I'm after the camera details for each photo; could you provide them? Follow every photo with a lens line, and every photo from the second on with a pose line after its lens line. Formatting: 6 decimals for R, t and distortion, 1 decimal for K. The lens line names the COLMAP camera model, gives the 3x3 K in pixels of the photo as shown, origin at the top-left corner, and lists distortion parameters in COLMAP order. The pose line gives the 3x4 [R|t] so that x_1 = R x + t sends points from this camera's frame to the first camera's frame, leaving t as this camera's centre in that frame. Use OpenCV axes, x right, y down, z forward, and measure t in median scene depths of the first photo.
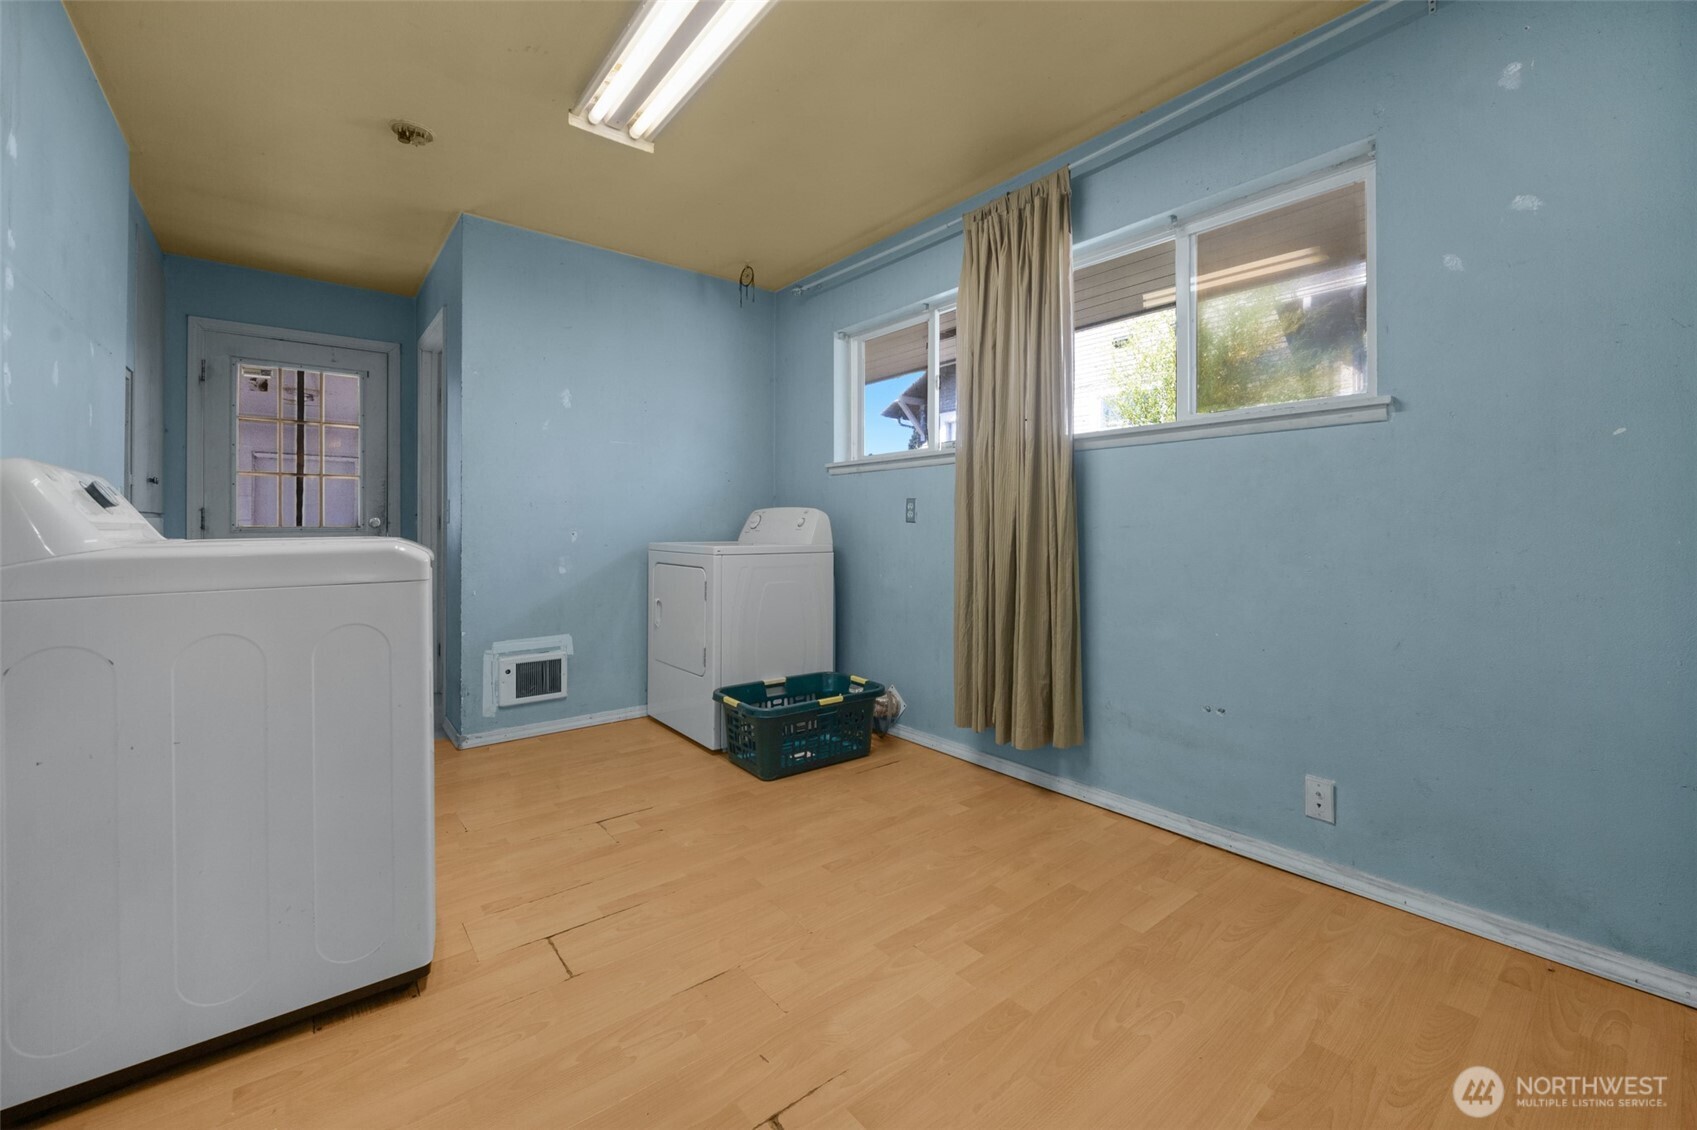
lens RADIAL K [[669.8, 0, 821.9], [0, 669.8, 532.5], [0, 0, 1]] dist [-0.002804, 0.001089]
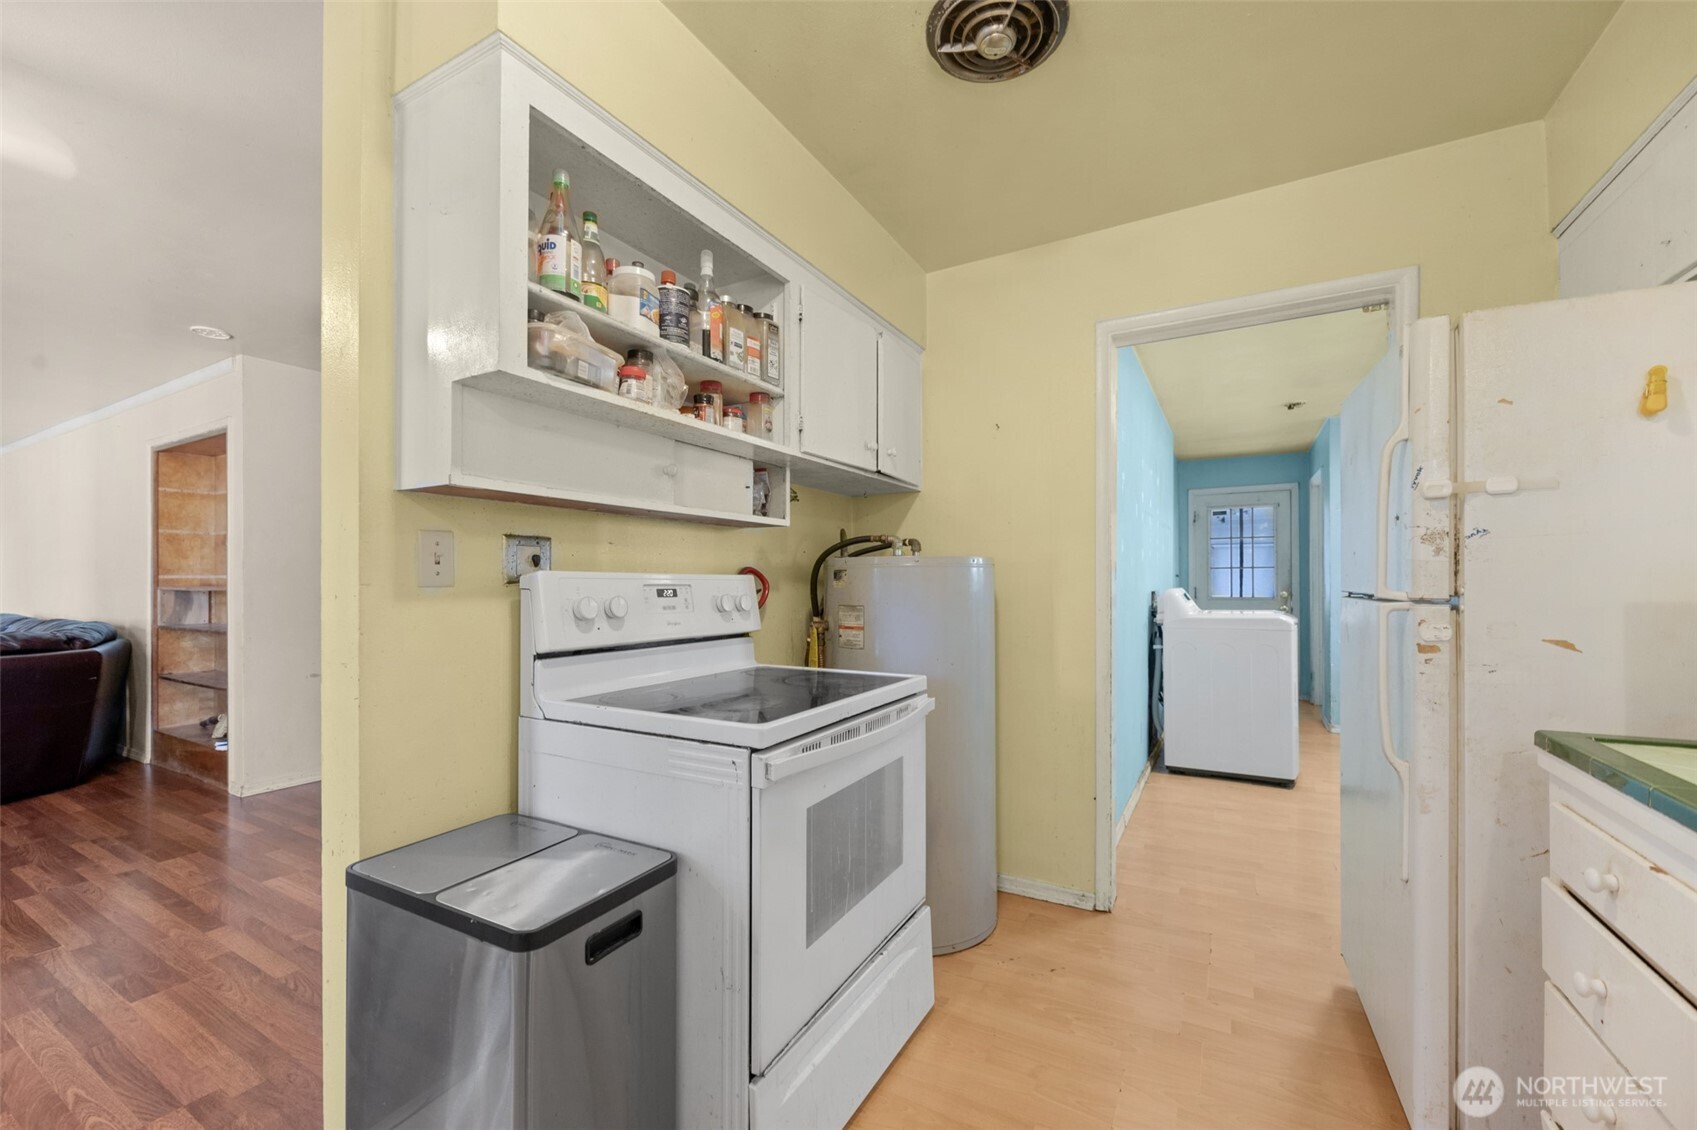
lens RADIAL K [[669.8, 0, 859.7], [0, 669.8, 576.7], [0, 0, 1]] dist [-0.002804, 0.001089]
pose [[0.389063, -0.013544, -0.921111, 0.460716], [0.001345, 0.999899, -0.014134, -0.041410], [0.921210, 0.004260, 0.389042, -0.623963]]
